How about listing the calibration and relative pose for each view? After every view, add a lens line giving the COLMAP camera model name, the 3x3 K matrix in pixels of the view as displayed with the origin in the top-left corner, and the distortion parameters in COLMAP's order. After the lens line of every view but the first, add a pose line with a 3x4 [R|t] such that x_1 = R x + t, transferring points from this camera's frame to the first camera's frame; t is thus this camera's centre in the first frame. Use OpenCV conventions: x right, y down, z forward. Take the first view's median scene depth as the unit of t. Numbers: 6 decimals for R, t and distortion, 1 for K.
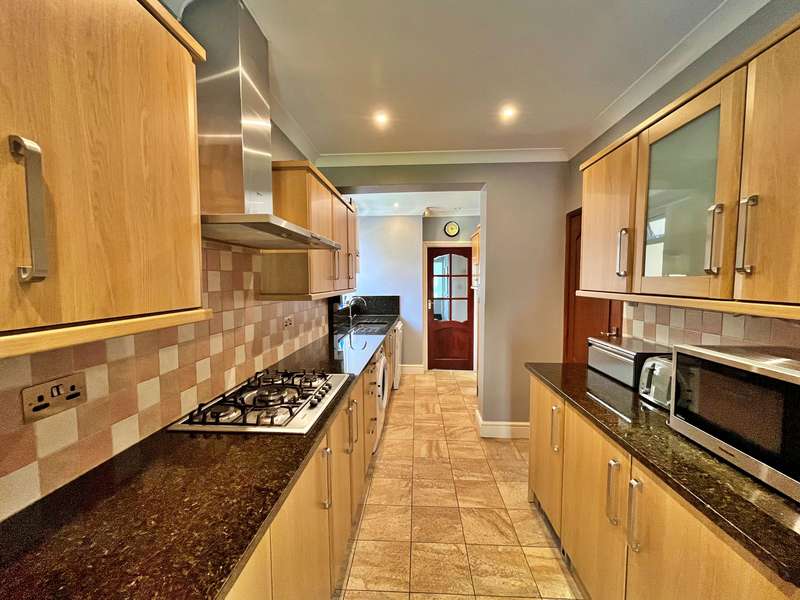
lens RADIAL K [[332.2, 0, 398.4], [0, 332.2, 300.9], [0, 0, 1]] dist [-0.001928, -0.000452]
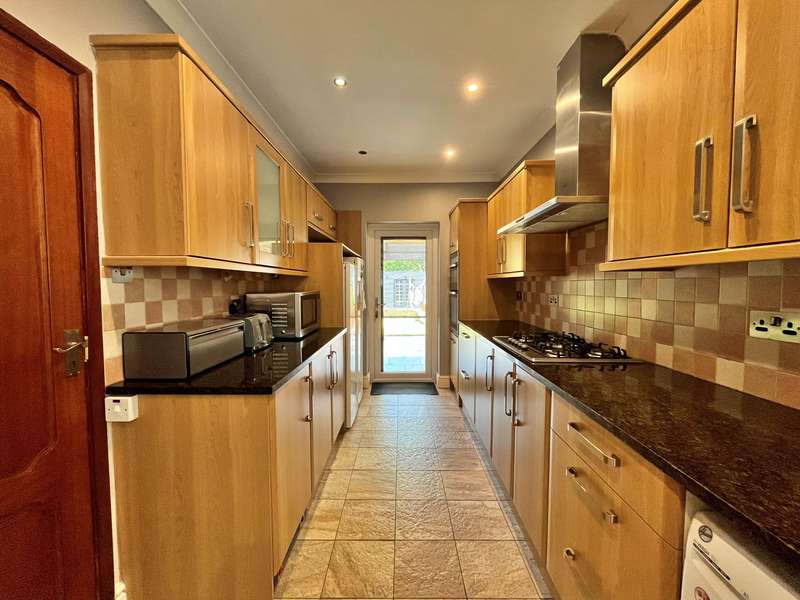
lens RADIAL K [[332.2, 0, 398.4], [0, 332.2, 300.9], [0, 0, 1]] dist [-0.001928, -0.000452]
pose [[-0.998605, 0.008933, -0.052044, 0.081776], [0.003119, 0.993845, 0.110737, -0.006669], [0.052713, 0.110420, -0.992486, 0.640168]]
